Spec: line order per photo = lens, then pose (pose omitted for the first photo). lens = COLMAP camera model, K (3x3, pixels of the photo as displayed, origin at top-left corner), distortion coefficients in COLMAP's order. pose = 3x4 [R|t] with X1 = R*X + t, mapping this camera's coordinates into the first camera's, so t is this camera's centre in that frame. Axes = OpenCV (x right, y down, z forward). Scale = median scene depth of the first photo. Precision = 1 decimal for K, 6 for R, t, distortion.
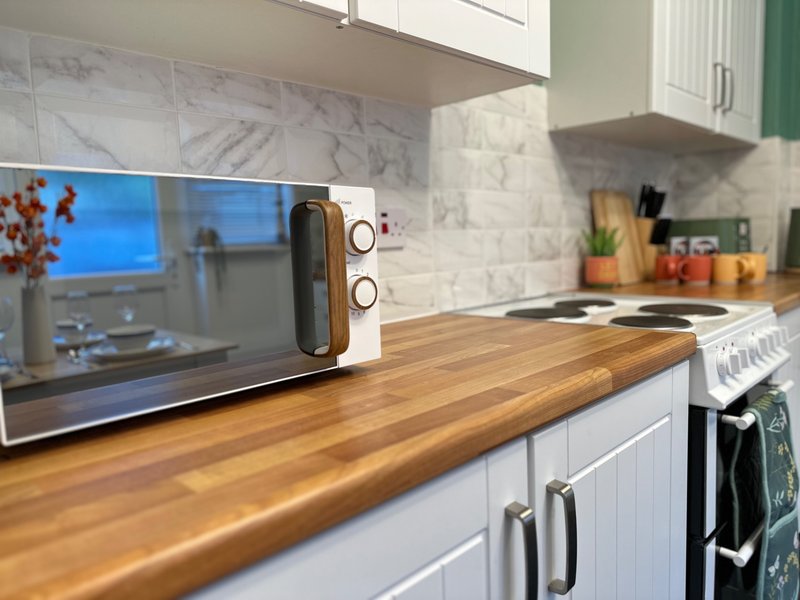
lens RADIAL K [[574.1, 0, 400.0], [0, 574.1, 300.0], [0, 0, 1]] dist [0.002131, -0.000706]
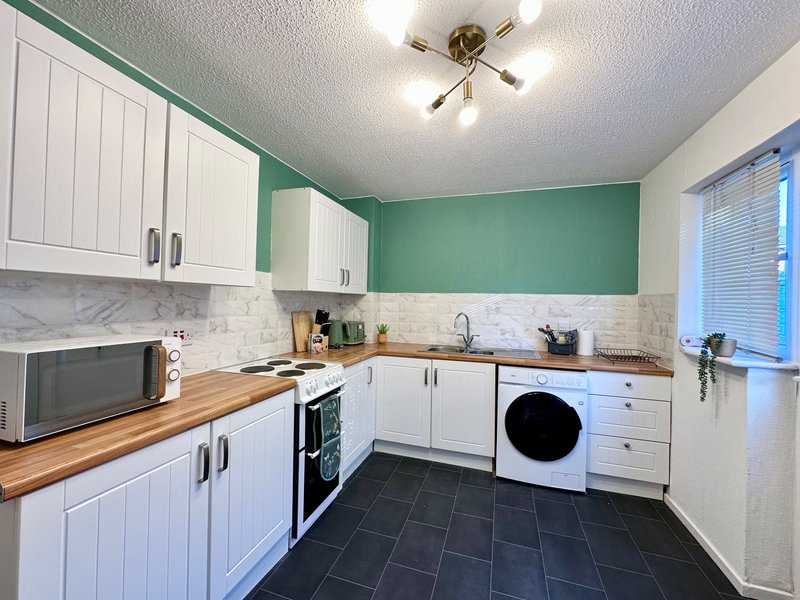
lens RADIAL K [[320.0, 0, 400.0], [0, 320.0, 300.0], [0, 0, 1]] dist [-0.001364, 0.000259]
pose [[0.882304, 0.063379, 0.466393, 0.156256], [-0.007355, 0.992628, -0.120977, -0.135241], [-0.470622, 0.103308, 0.876266, -0.667384]]
